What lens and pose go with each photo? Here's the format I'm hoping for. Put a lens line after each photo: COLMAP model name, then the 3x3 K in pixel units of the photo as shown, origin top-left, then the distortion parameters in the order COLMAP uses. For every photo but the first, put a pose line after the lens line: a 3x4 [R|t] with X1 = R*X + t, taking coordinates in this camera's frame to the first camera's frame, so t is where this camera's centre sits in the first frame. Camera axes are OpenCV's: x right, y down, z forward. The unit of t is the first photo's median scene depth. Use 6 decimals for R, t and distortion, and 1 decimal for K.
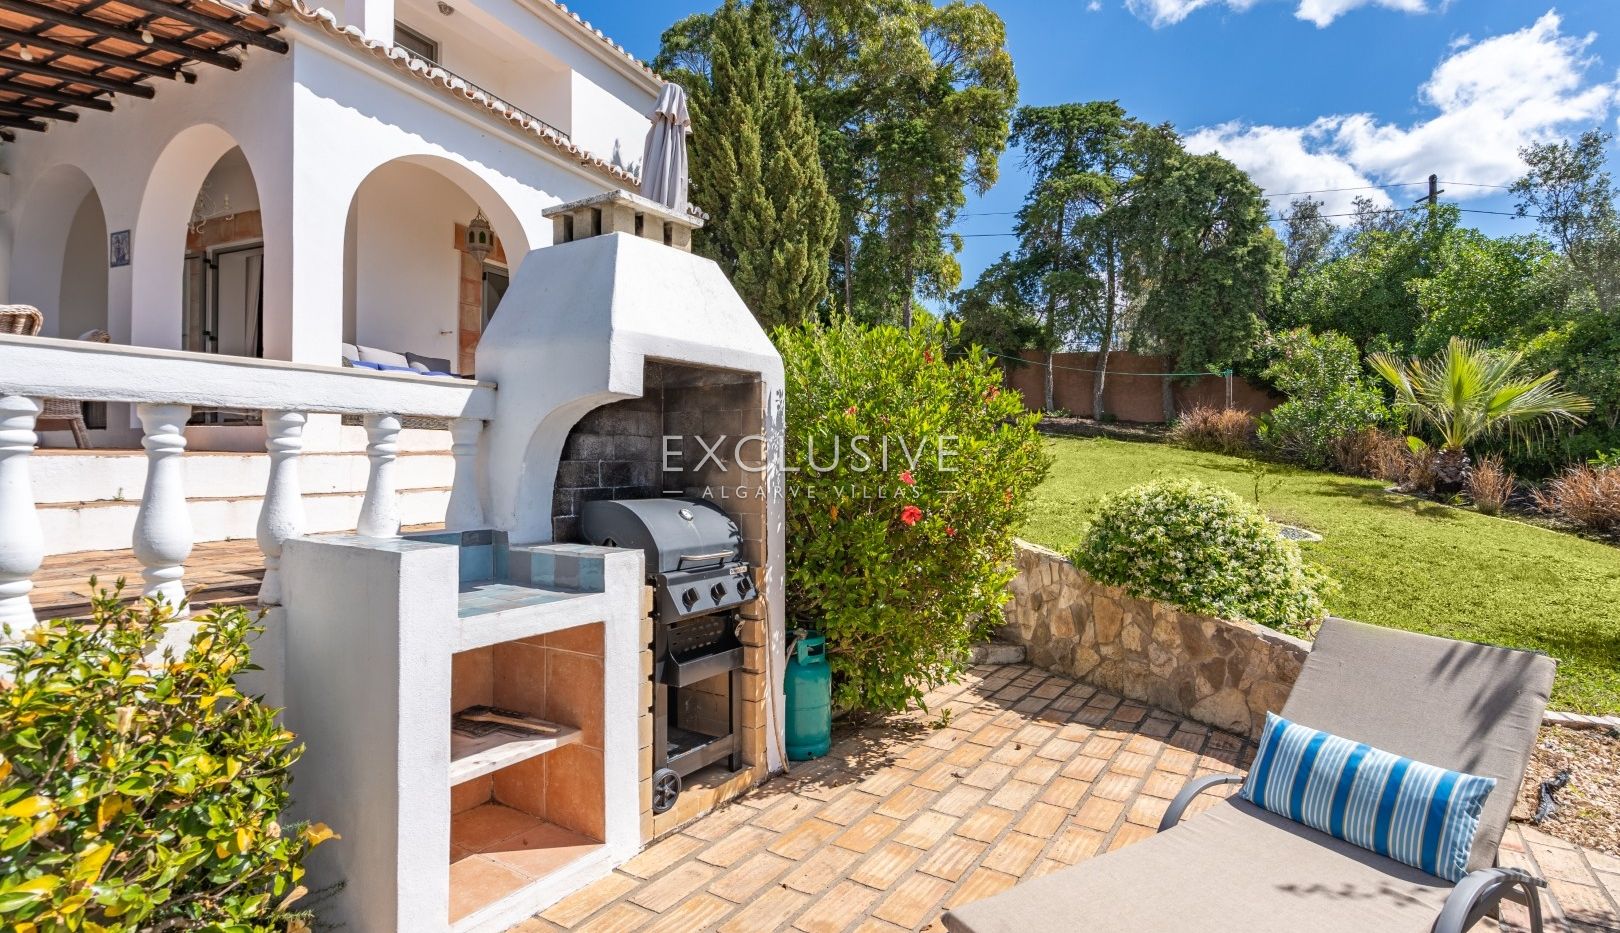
lens RADIAL K [[767.1, 0, 851.2], [0, 767.1, 465.3], [0, 0, 1]] dist [0.004769, 0.001970]
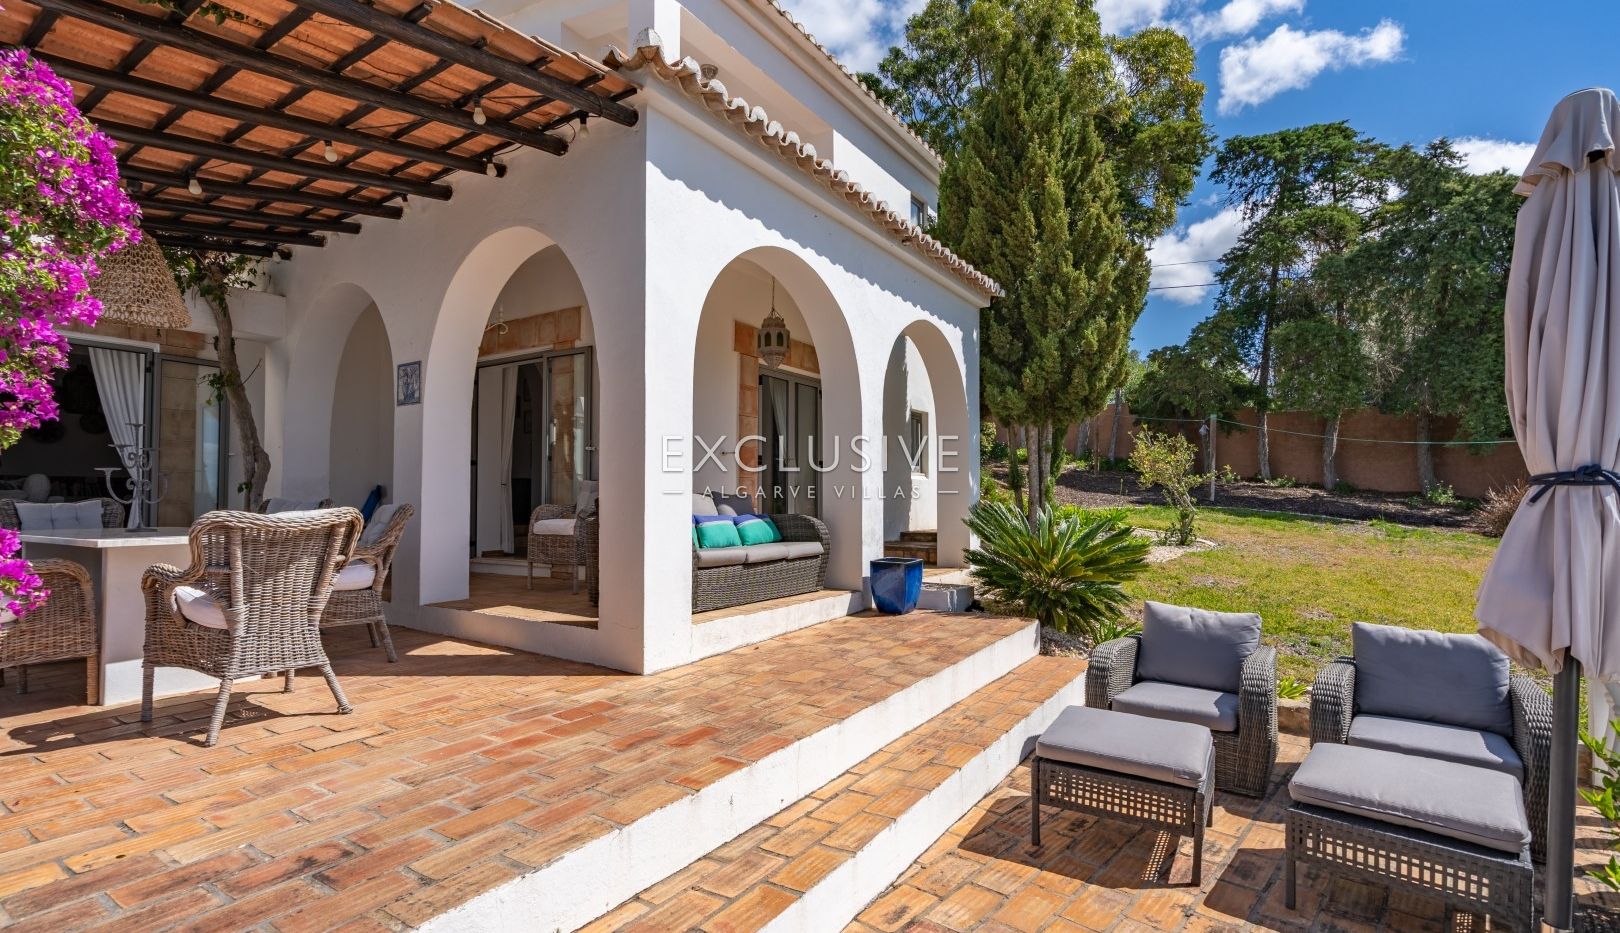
lens RADIAL K [[726.9, 0, 811.3], [0, 726.9, 490.7], [0, 0, 1]] dist [0.009281, 0.000562]
pose [[0.986595, -0.004960, -0.163110, -0.254241], [0.002533, 0.999883, -0.015084, -0.098292], [0.163166, 0.014469, 0.986493, 0.194934]]
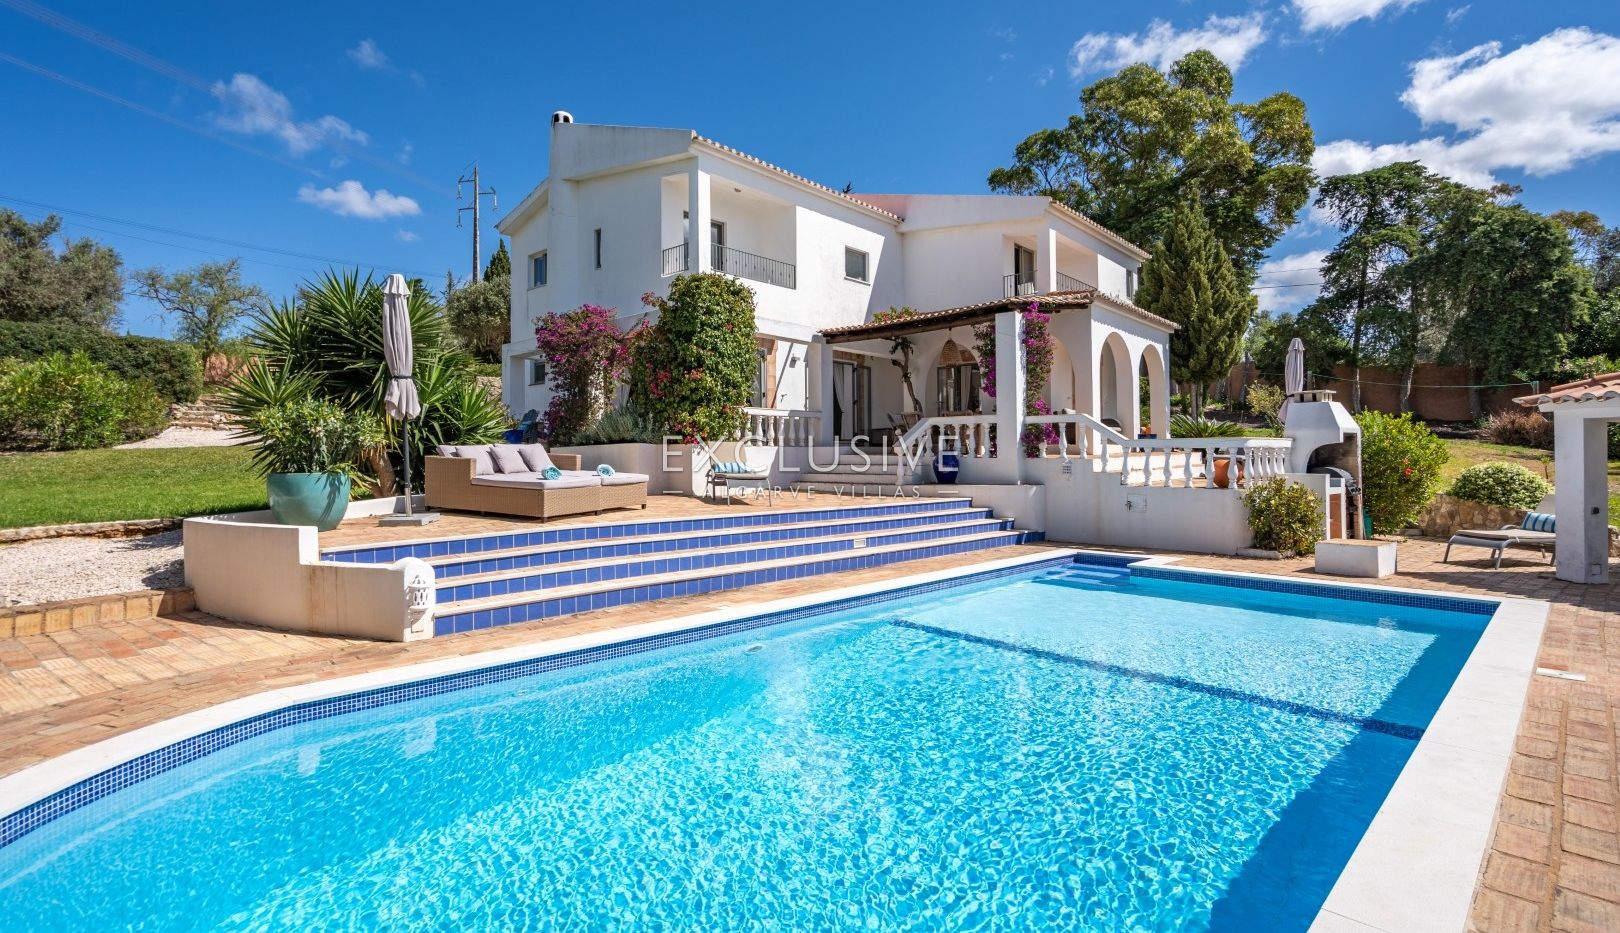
lens RADIAL K [[772.9, 0, 778.5], [0, 772.9, 450.4], [0, 0, 1]] dist [0.002056, 0.000798]
pose [[0.946162, -0.010517, -0.323523, -0.493484], [0.007046, 0.999904, -0.011898, -0.003828], [0.323617, 0.008977, 0.946146, -1.089232]]
